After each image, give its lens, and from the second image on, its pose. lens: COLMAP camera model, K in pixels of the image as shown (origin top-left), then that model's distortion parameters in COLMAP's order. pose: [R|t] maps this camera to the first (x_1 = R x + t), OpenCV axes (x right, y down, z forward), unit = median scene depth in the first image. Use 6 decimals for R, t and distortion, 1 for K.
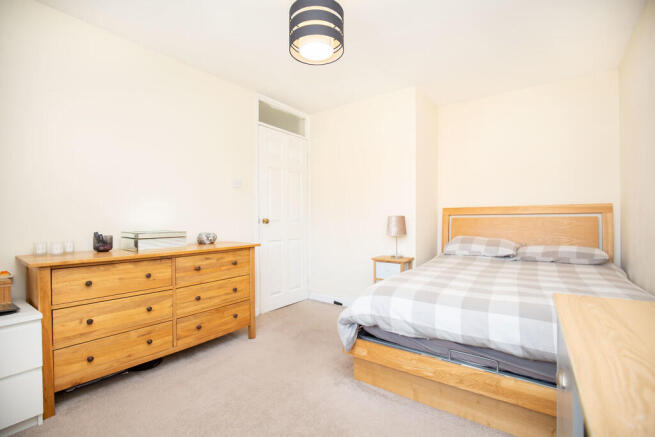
lens RADIAL K [[303.1, 0, 329.9], [0, 303.1, 218.9], [0, 0, 1]] dist [-0.019044, -0.000382]
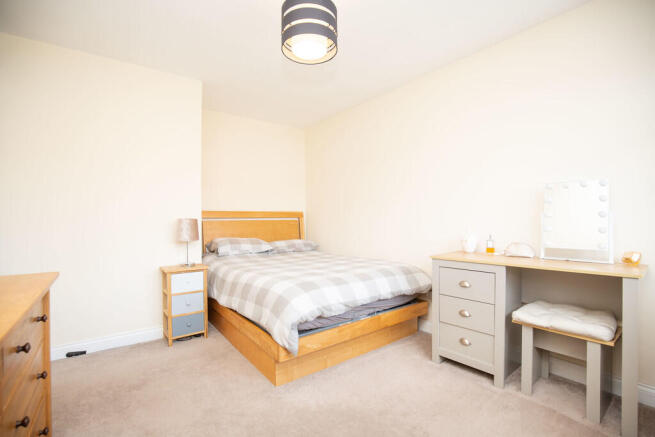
lens RADIAL K [[303.1, 0, 329.5], [0, 303.1, 220.8], [0, 0, 1]] dist [-0.019044, -0.000382]
pose [[0.257602, 0.001706, 0.966250, -0.900901], [-0.000507, 0.999999, -0.001630, -0.003575], [-0.966251, -0.000070, 0.257602, 0.648651]]
